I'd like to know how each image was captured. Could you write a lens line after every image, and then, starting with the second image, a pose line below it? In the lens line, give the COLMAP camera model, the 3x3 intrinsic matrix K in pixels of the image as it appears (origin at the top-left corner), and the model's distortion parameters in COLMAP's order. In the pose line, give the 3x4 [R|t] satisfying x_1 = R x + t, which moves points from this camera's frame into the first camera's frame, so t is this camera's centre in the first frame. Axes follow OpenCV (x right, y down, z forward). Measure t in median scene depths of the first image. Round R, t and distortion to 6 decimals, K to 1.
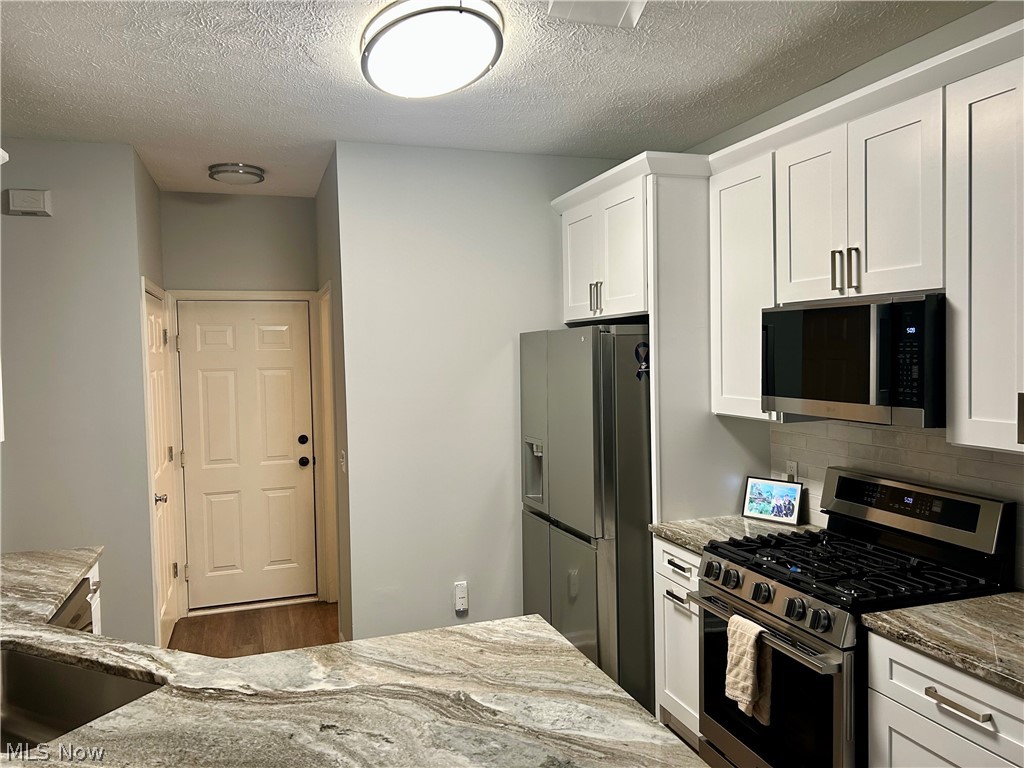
lens RADIAL K [[773.9, 0, 511.8], [0, 773.9, 382.7], [0, 0, 1]] dist [0.042227, -0.035844]
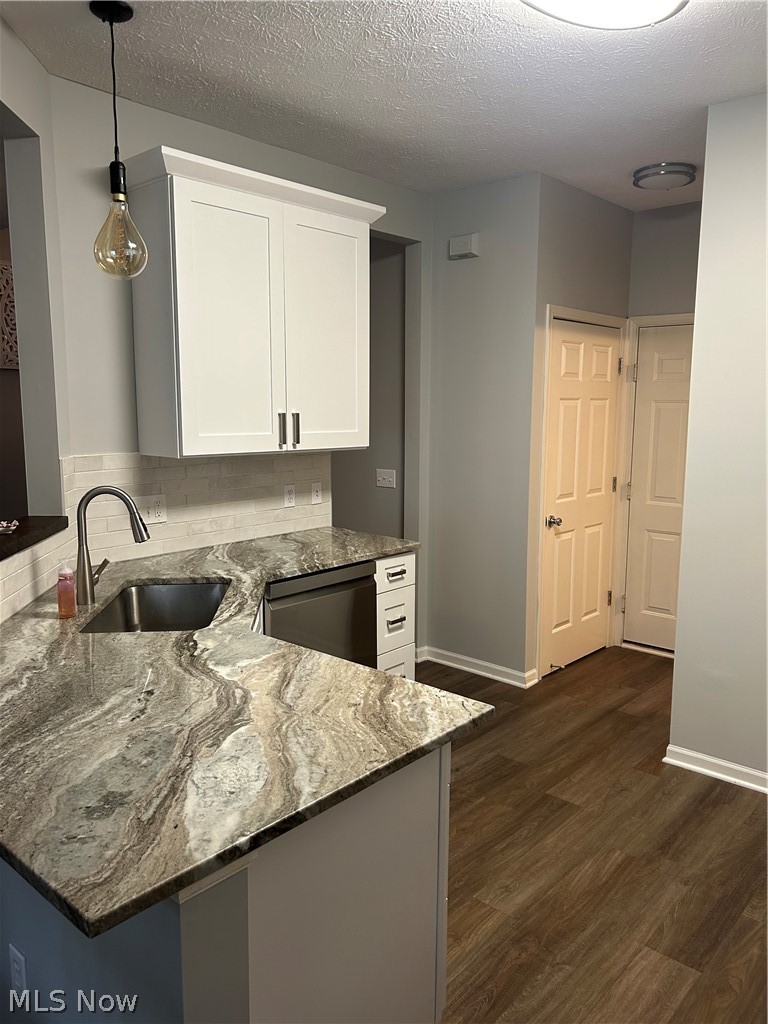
lens RADIAL K [[773.9, 0, 386.3], [0, 773.9, 513.0], [0, 0, 1]] dist [0.042227, -0.035844]
pose [[0.491545, 0.145929, -0.858538, 0.691904], [-0.051335, 0.989001, 0.138713, 0.010541], [0.869338, -0.024111, 0.493630, 0.606343]]
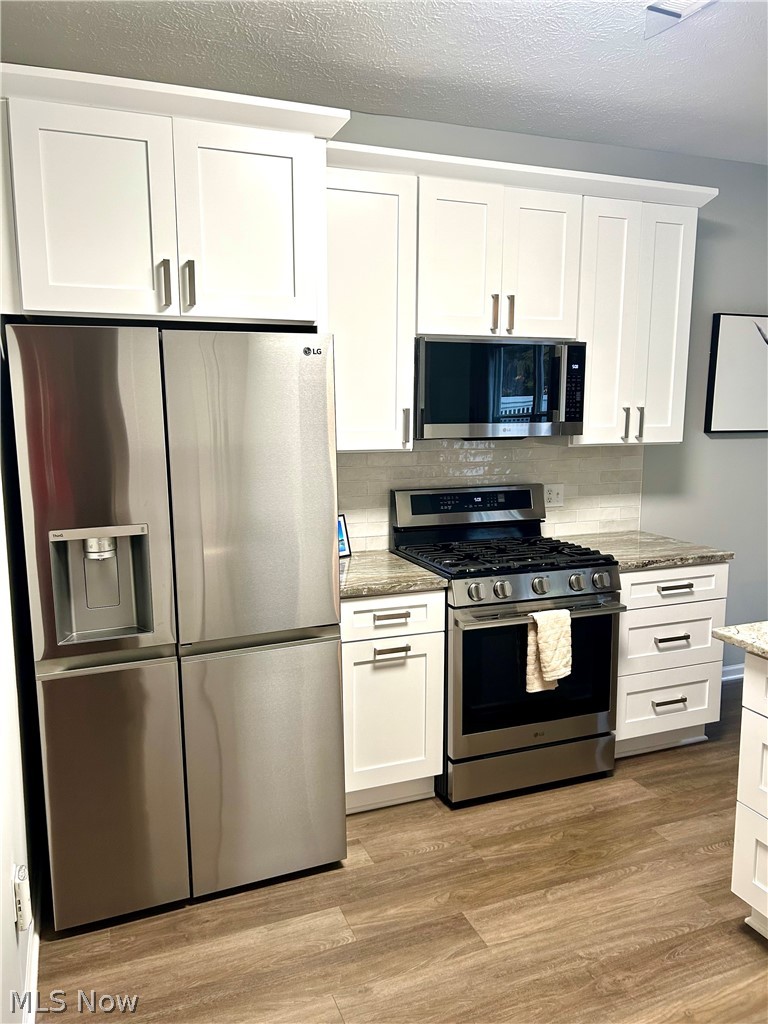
lens RADIAL K [[773.9, 0, 388.1], [0, 773.9, 509.3], [0, 0, 1]] dist [0.042227, -0.035844]
pose [[-0.046427, -0.120028, 0.991684, -1.052725], [0.042036, 0.991641, 0.121991, 0.003491], [-0.998037, 0.047350, -0.040994, 1.645946]]
